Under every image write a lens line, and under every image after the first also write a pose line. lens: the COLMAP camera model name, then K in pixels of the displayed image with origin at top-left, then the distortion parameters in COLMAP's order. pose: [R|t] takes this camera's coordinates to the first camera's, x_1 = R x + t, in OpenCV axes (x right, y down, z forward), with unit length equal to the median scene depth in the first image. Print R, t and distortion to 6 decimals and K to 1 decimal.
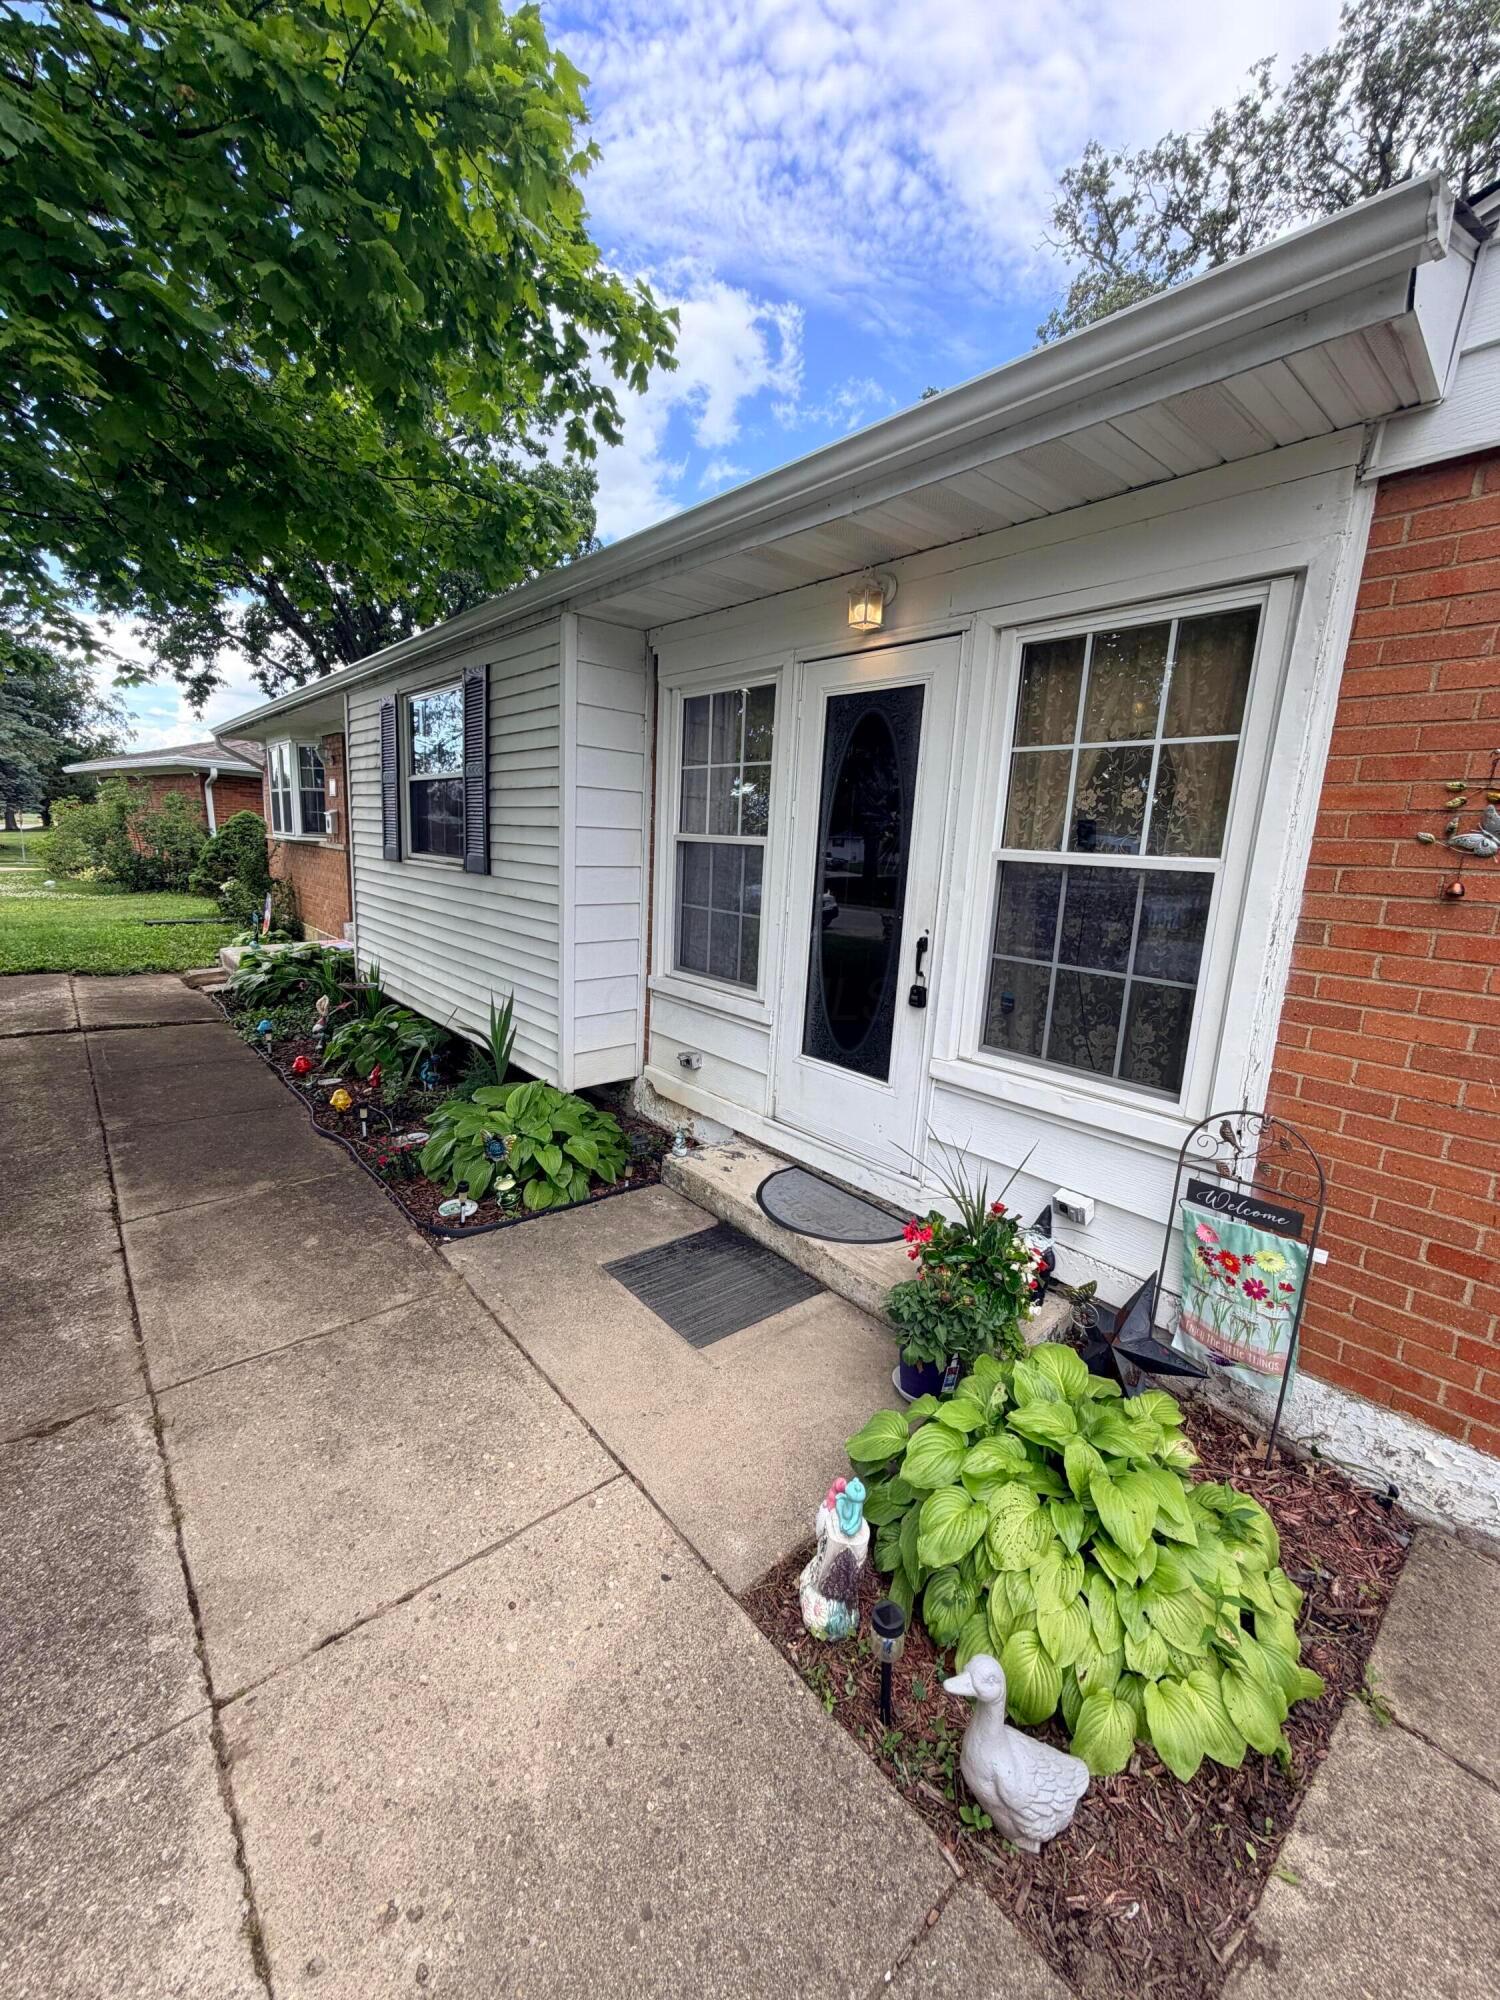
lens RADIAL K [[794.6, 0, 749.5], [0, 794.6, 992.5], [0, 0, 1]] dist [0.000914, 0.000068]
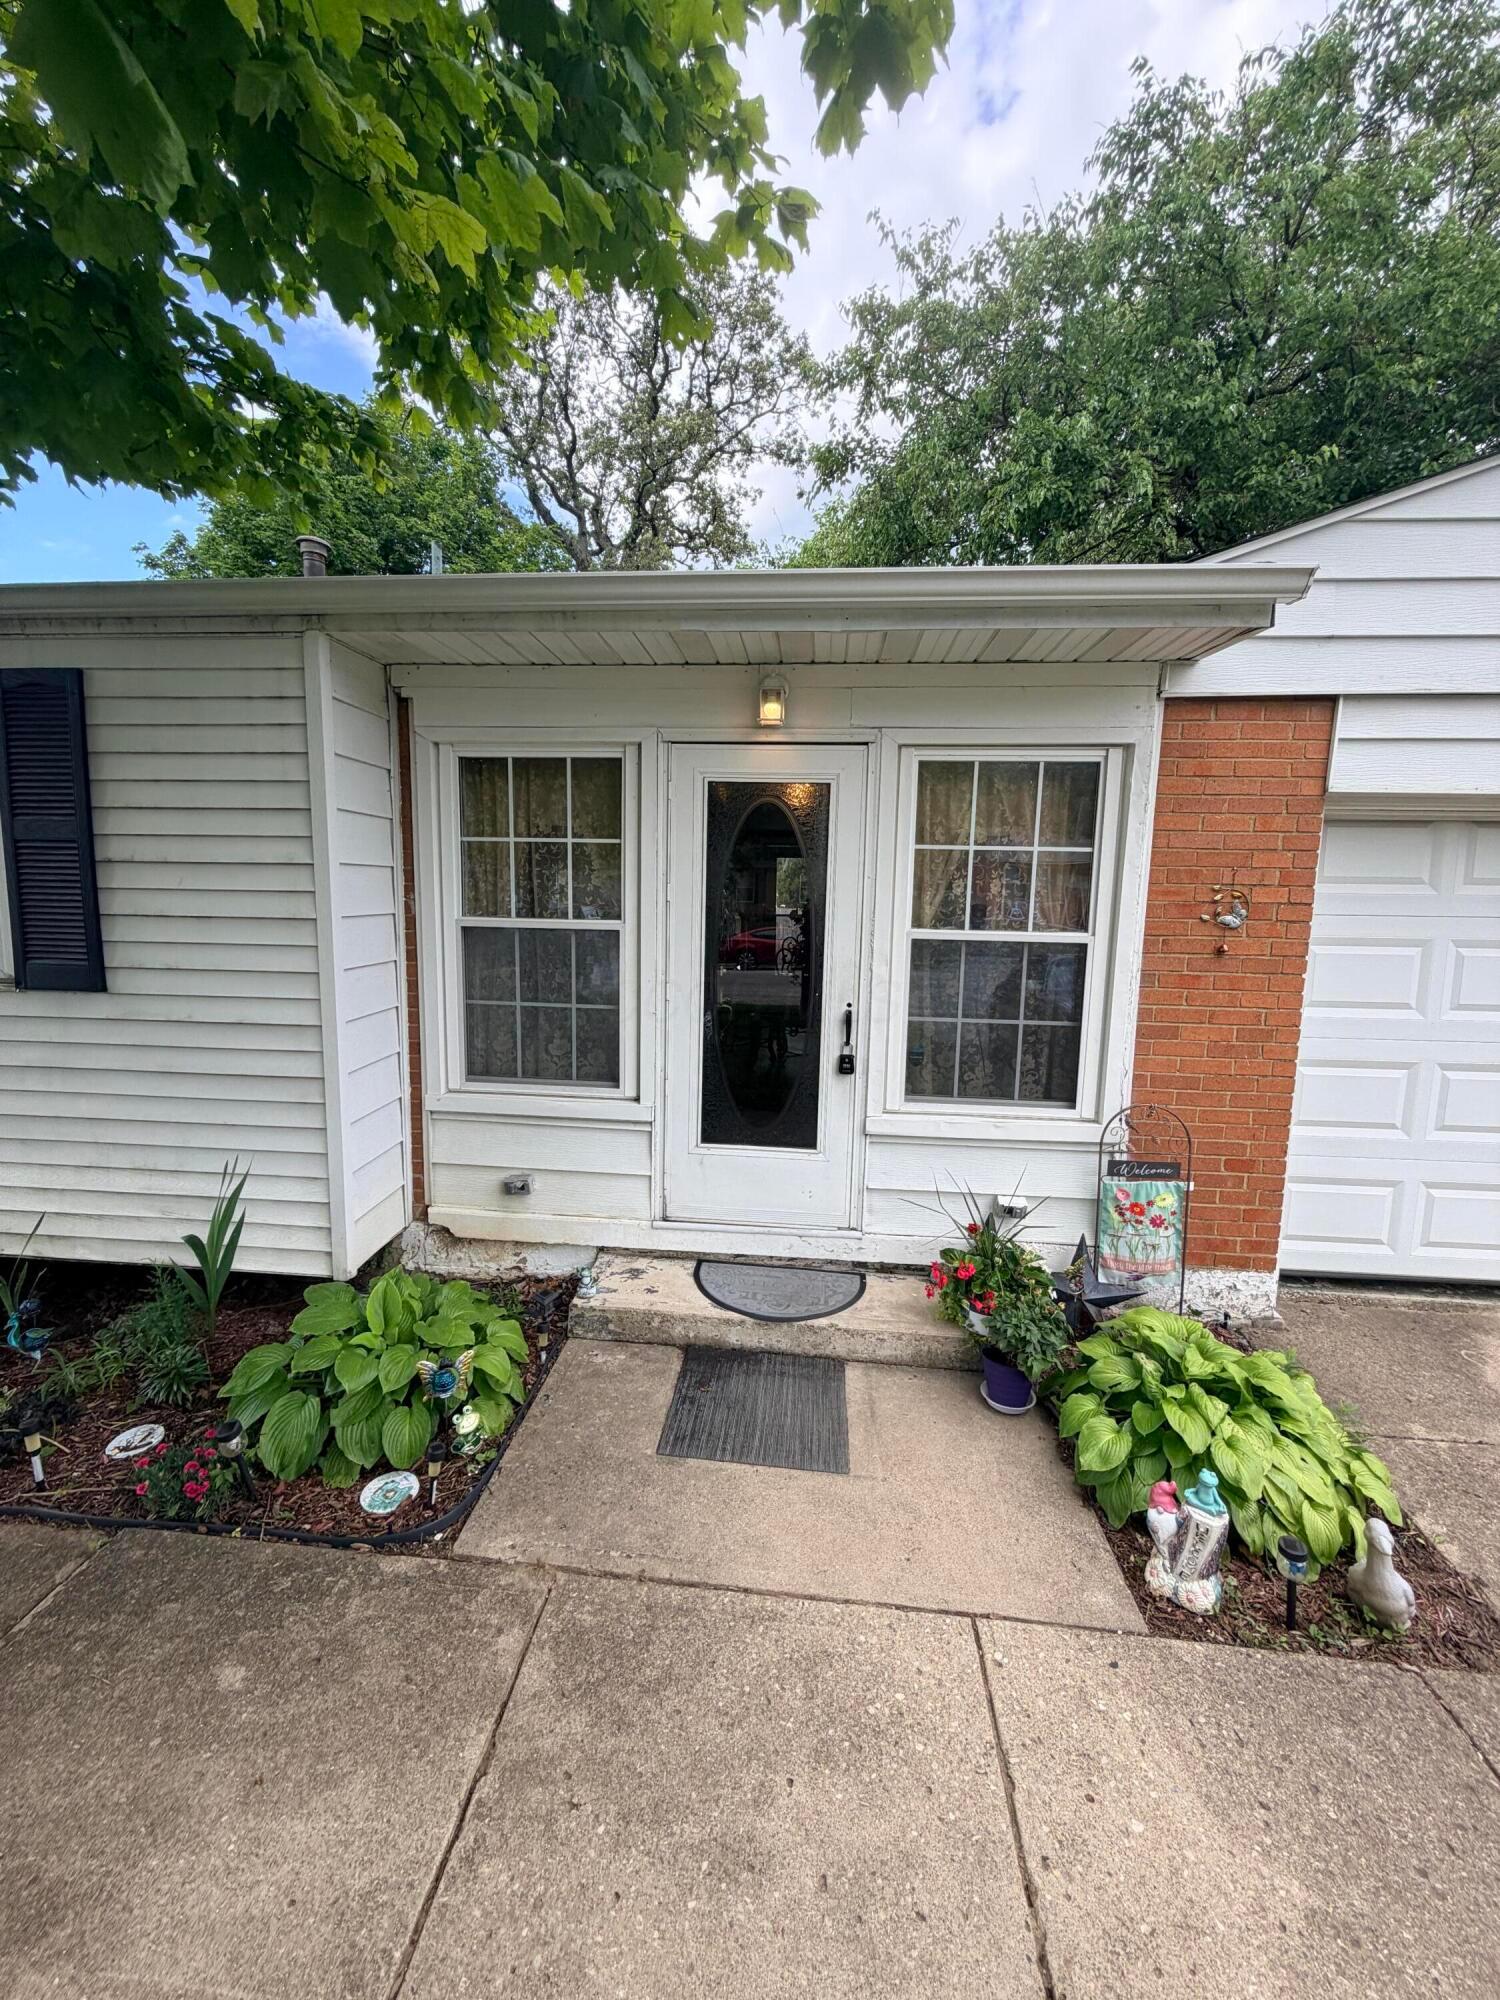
lens RADIAL K [[794.6, 0, 749.5], [0, 794.6, 992.5], [0, 0, 1]] dist [0.000914, 0.000068]
pose [[0.719908, -0.121173, 0.683411, -0.618149], [0.144884, 0.989187, 0.022768, -0.136769], [-0.678779, 0.082625, 0.729679, 0.284006]]
